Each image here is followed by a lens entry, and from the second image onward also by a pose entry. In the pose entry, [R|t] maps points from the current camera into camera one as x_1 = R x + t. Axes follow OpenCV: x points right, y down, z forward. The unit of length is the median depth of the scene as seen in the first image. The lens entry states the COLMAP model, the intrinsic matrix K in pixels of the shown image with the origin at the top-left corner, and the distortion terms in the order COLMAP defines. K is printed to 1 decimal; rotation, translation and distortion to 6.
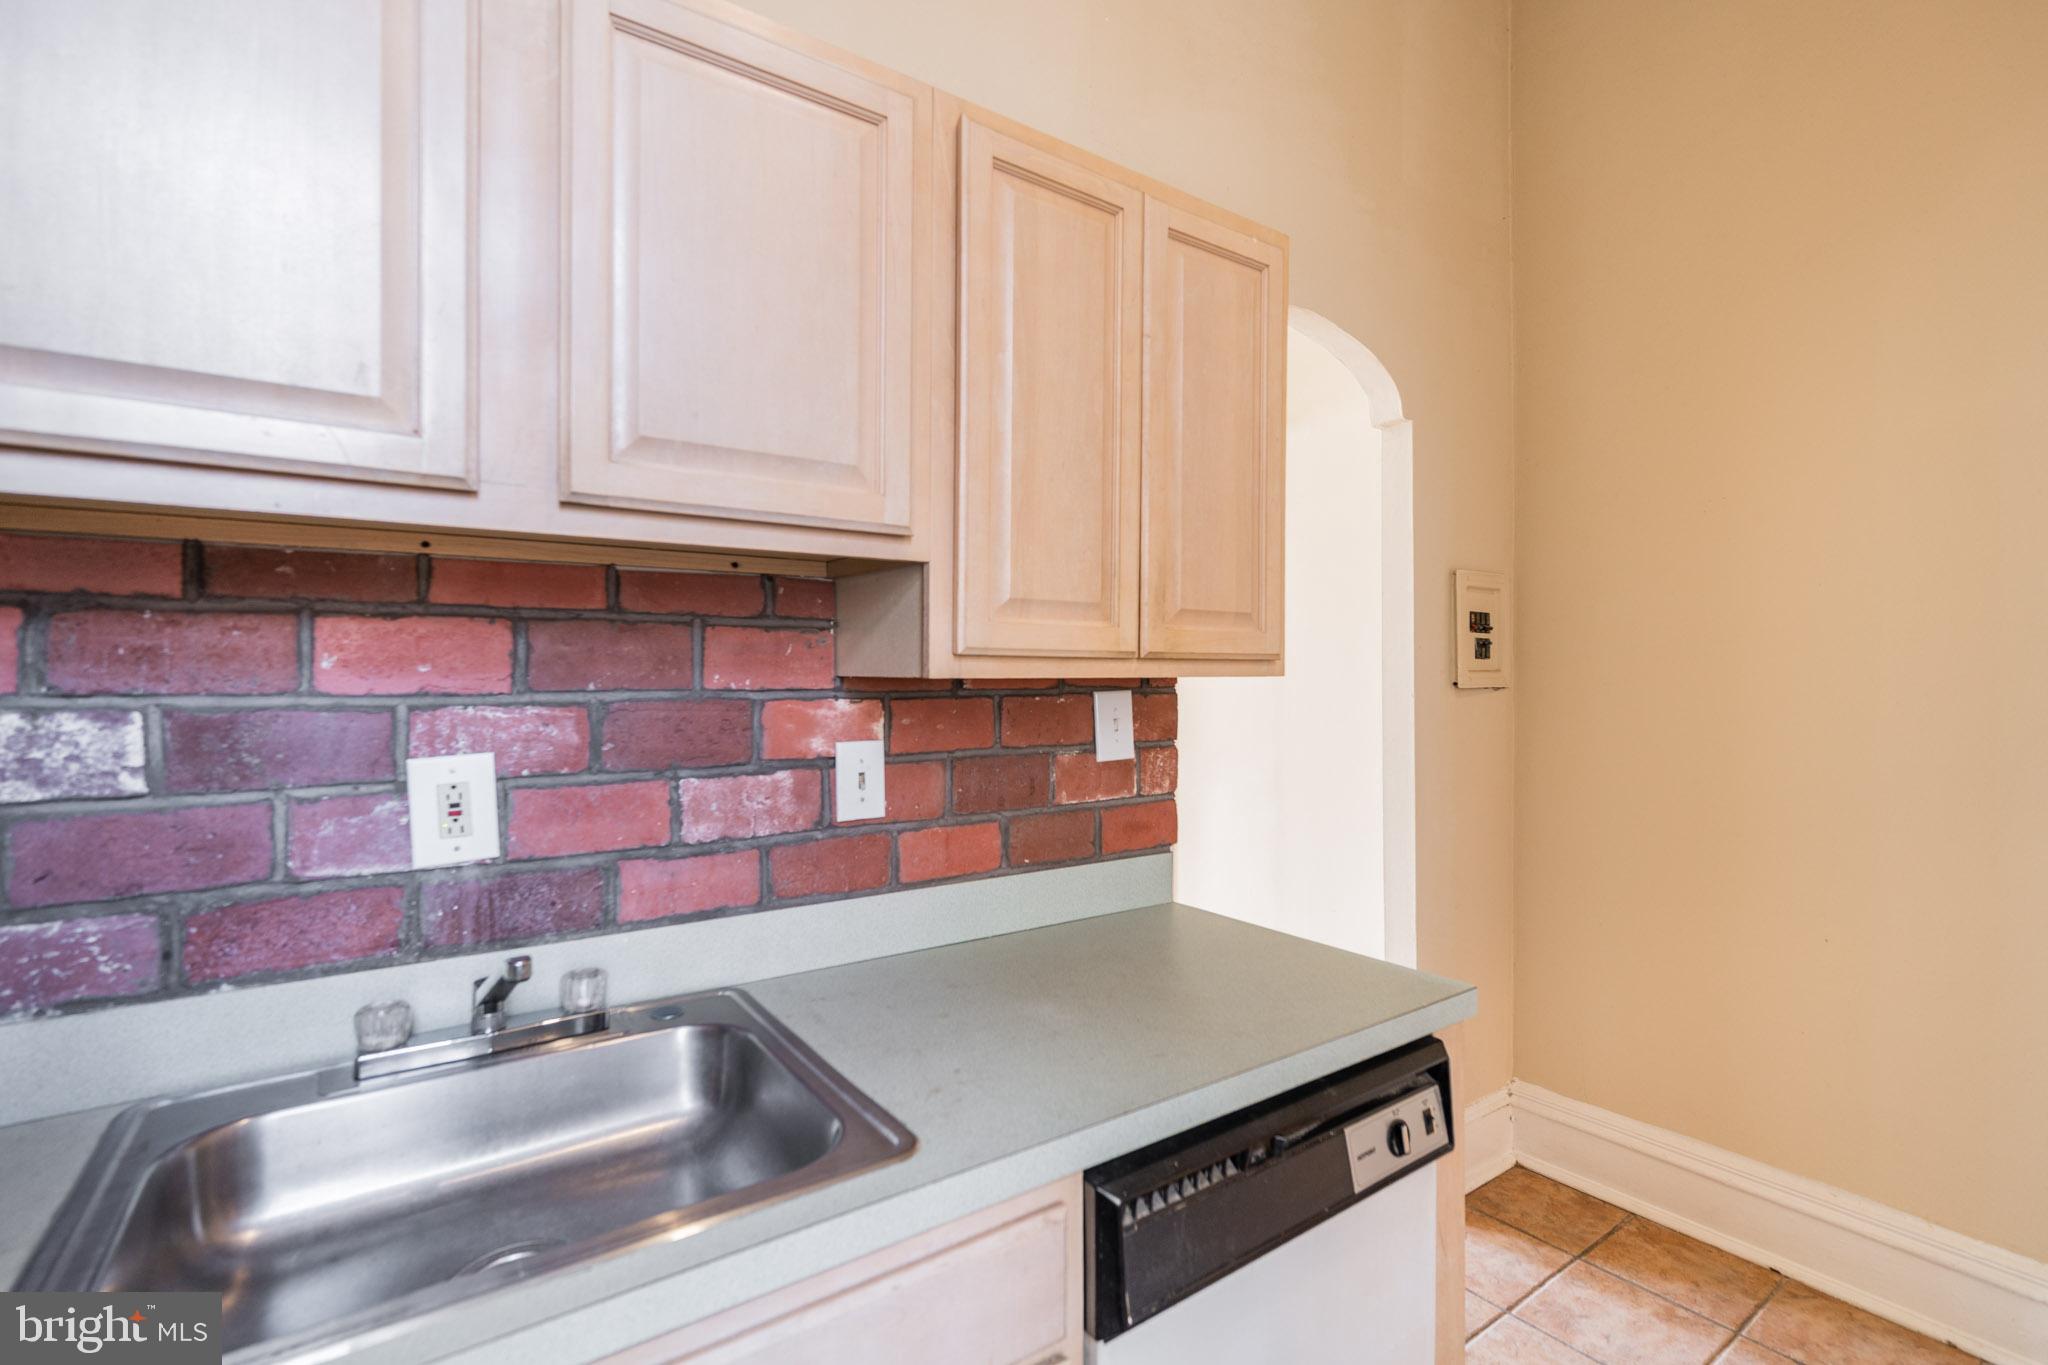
lens RADIAL K [[921.0, 0, 1001.4], [0, 921.0, 676.7], [0, 0, 1]] dist [-0.000727, -0.000039]
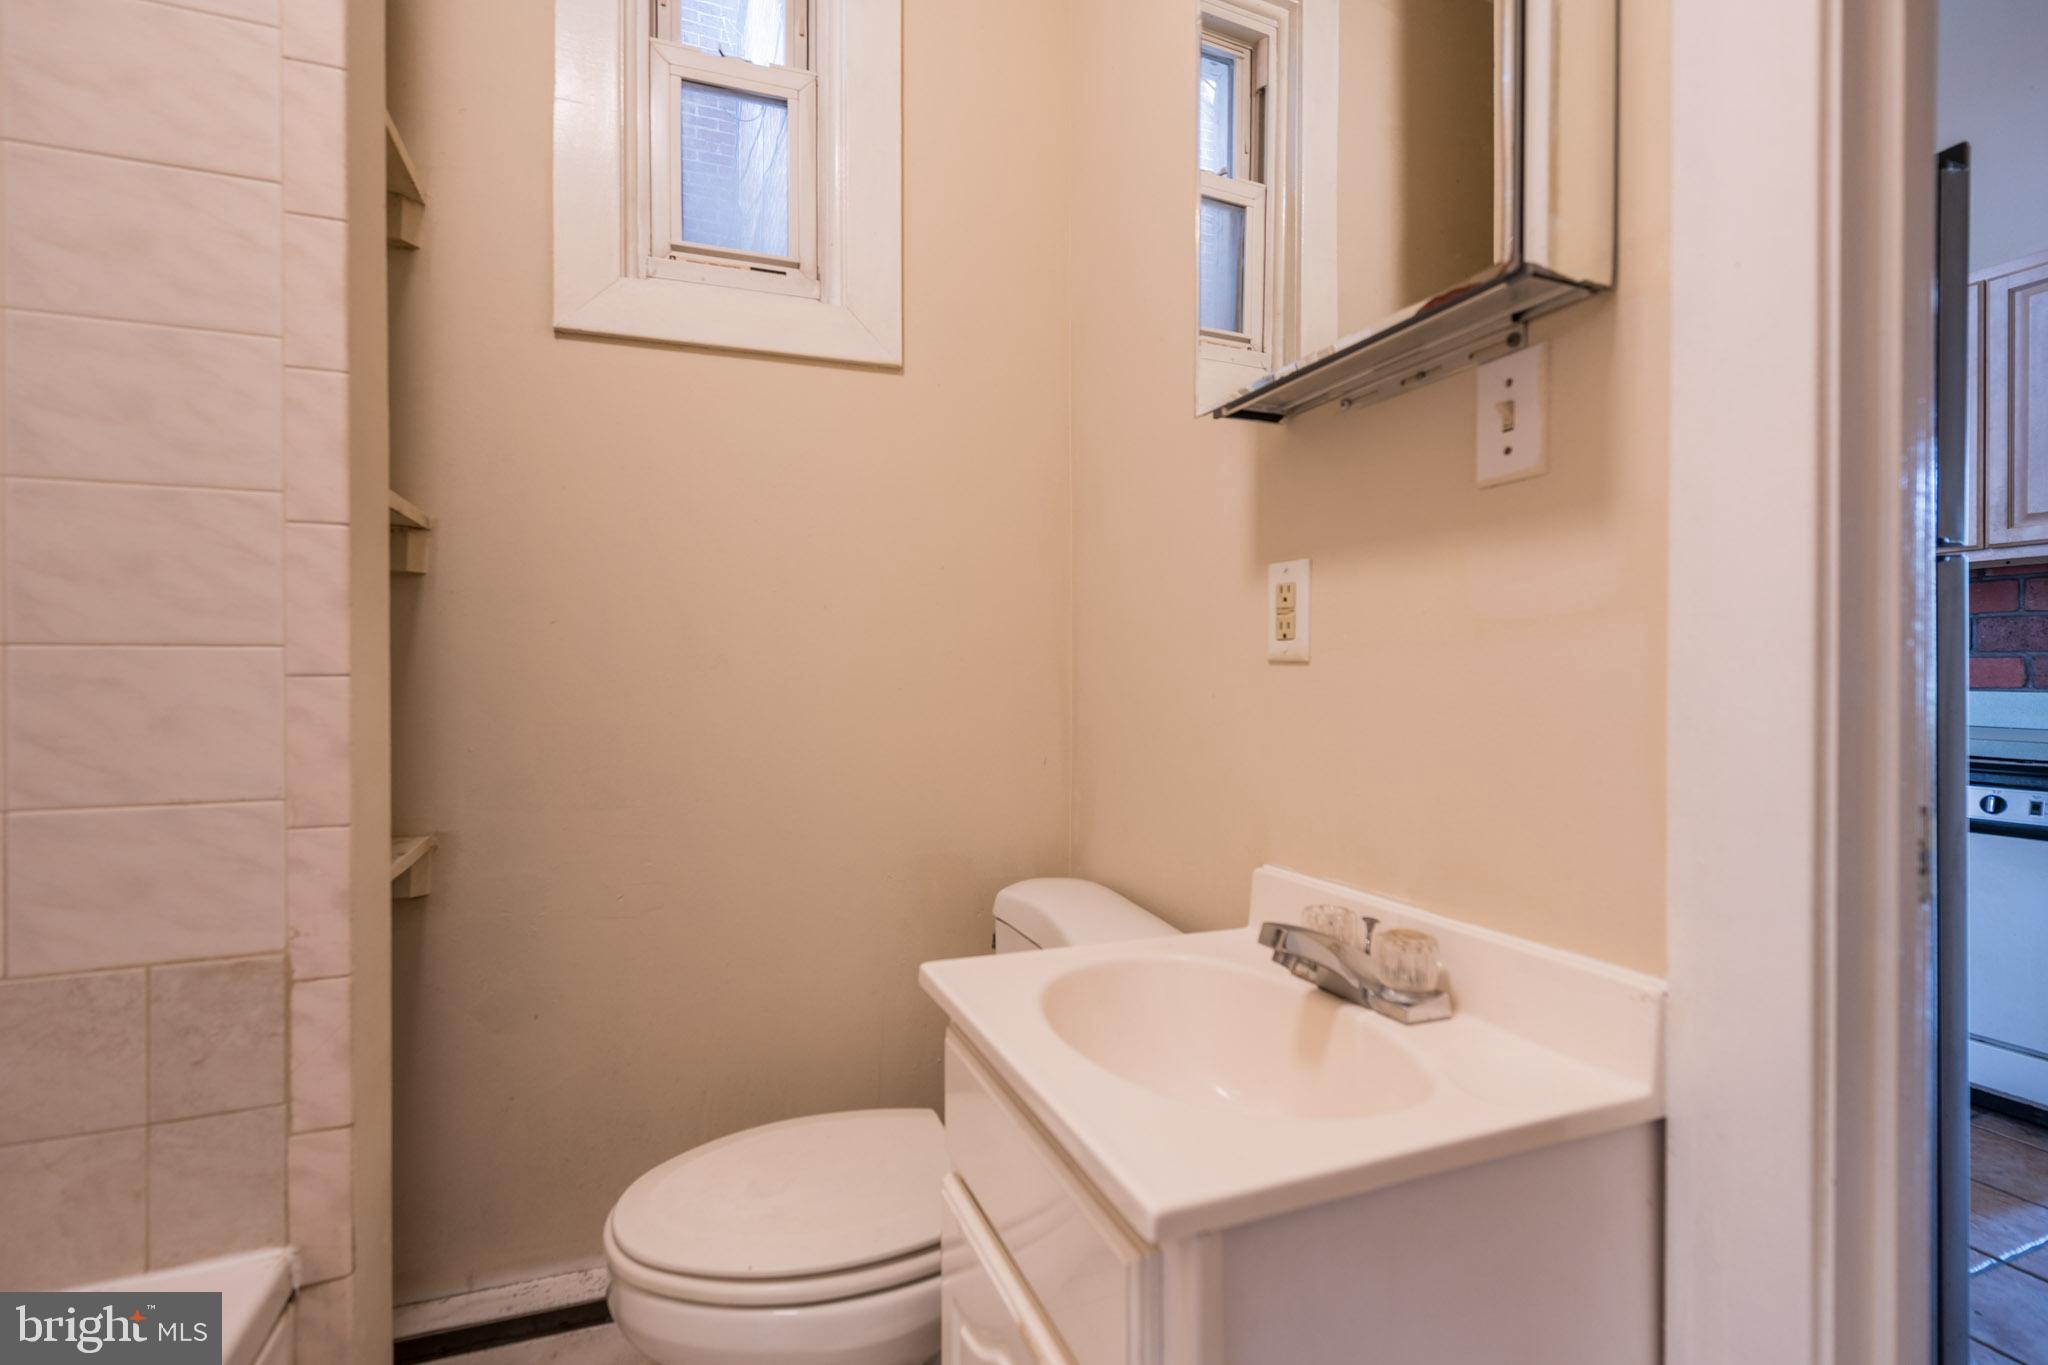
lens RADIAL K [[921.0, 0, 1001.4], [0, 921.0, 676.7], [0, 0, 1]] dist [-0.000727, -0.000039]
pose [[-0.236968, 0.003879, -0.971510, 2.264430], [-0.000856, 0.999991, 0.004201, 0.214605], [0.971517, 0.001827, -0.236963, -0.387296]]
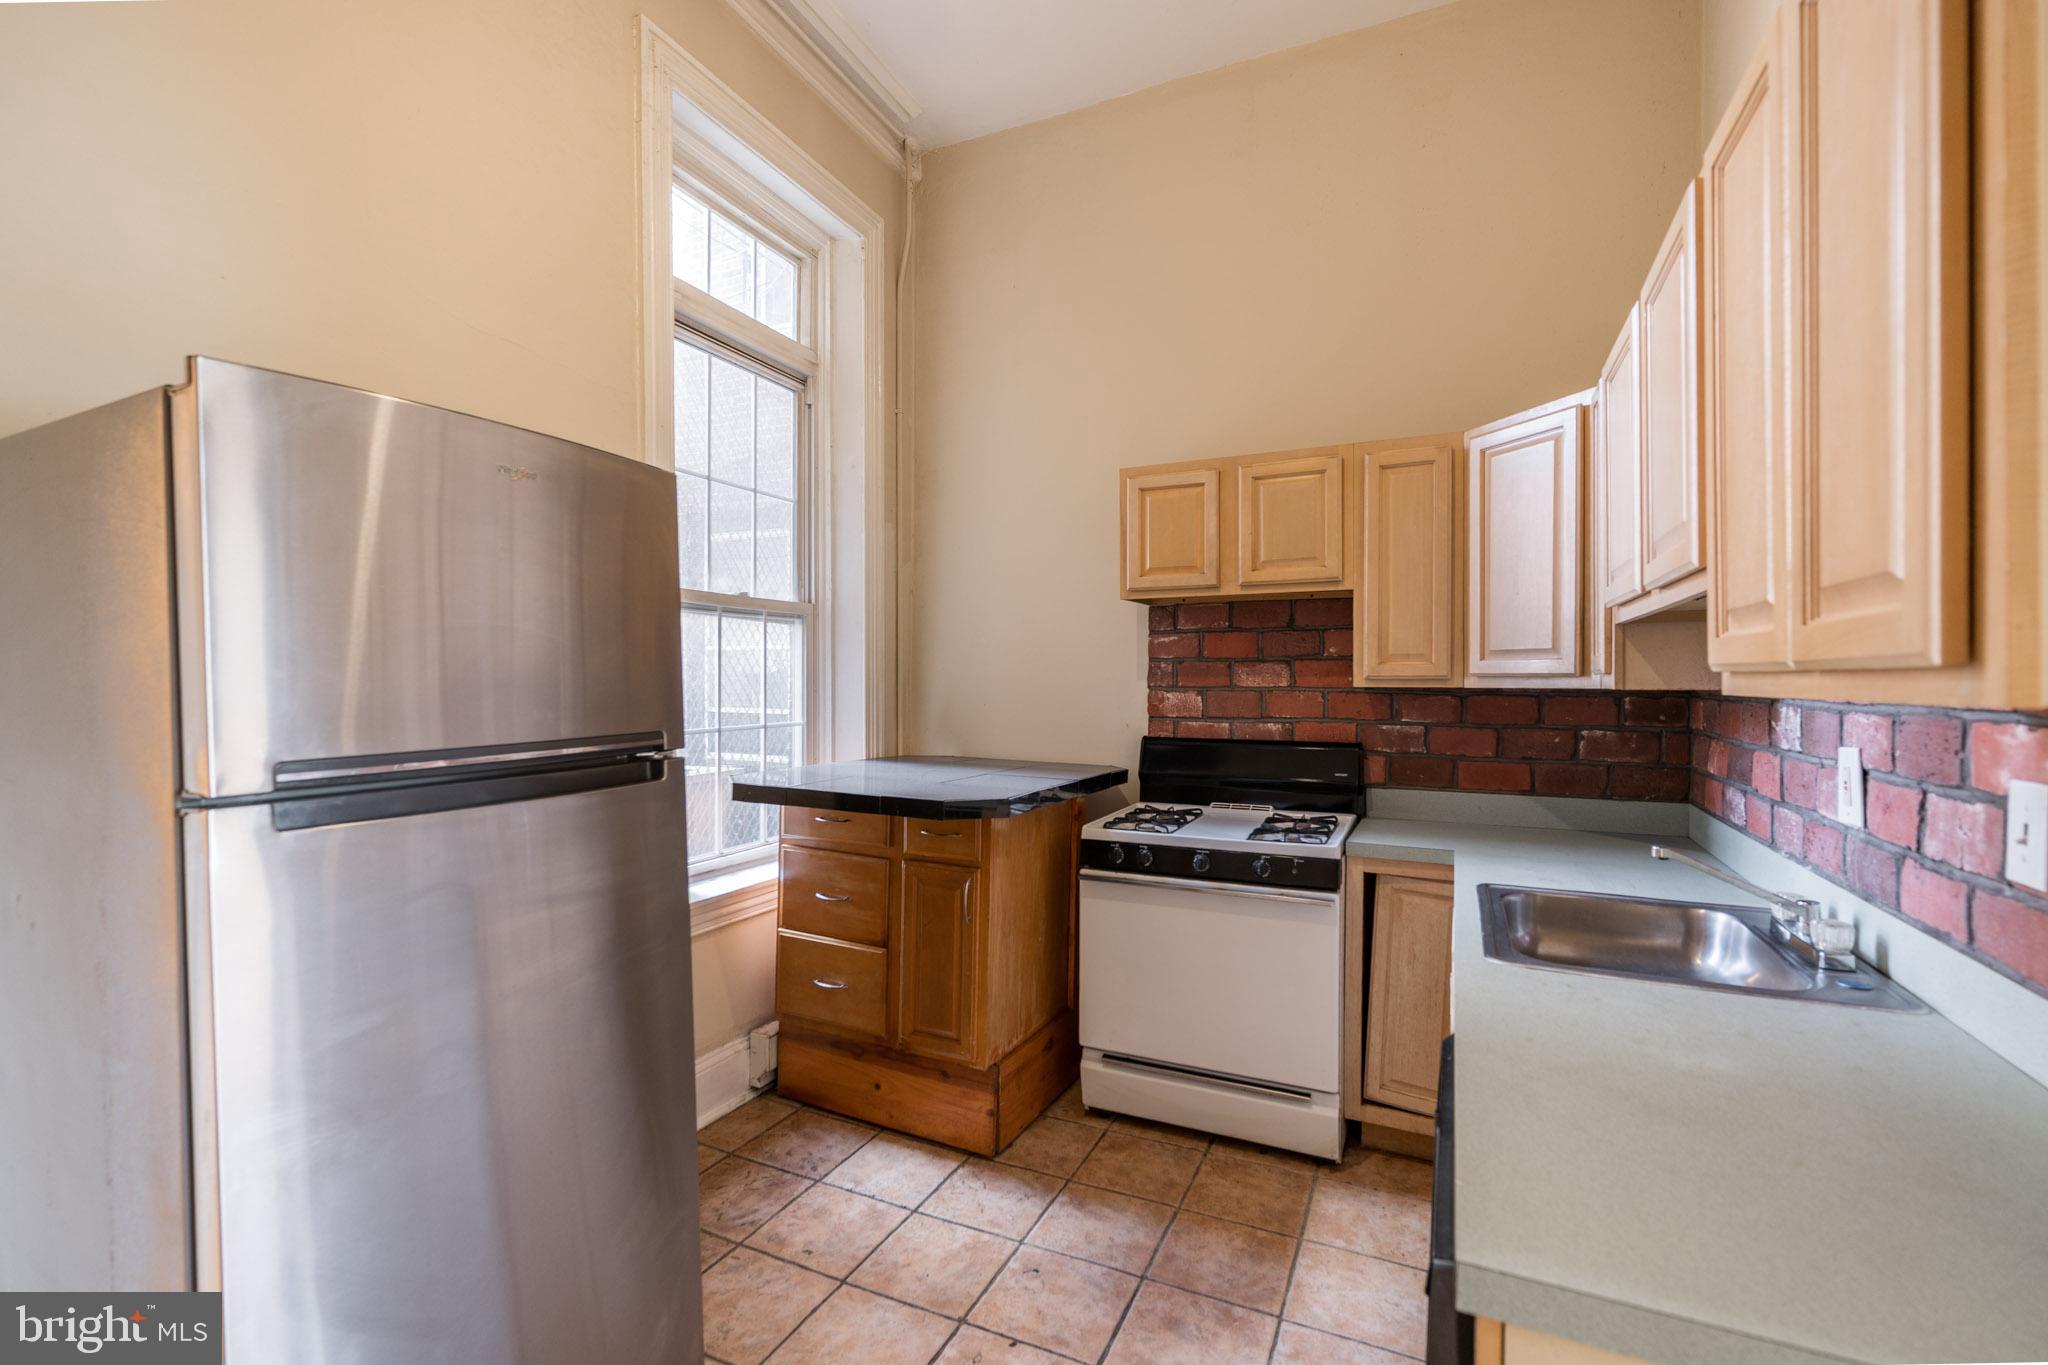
lens RADIAL K [[921.0, 0, 1001.4], [0, 921.0, 676.7], [0, 0, 1]] dist [-0.000727, -0.000039]
pose [[-0.872311, -0.003309, -0.488940, 0.991611], [-0.003621, 0.999993, -0.000308, -0.013414], [0.488938, 0.001501, -0.872317, 1.301154]]
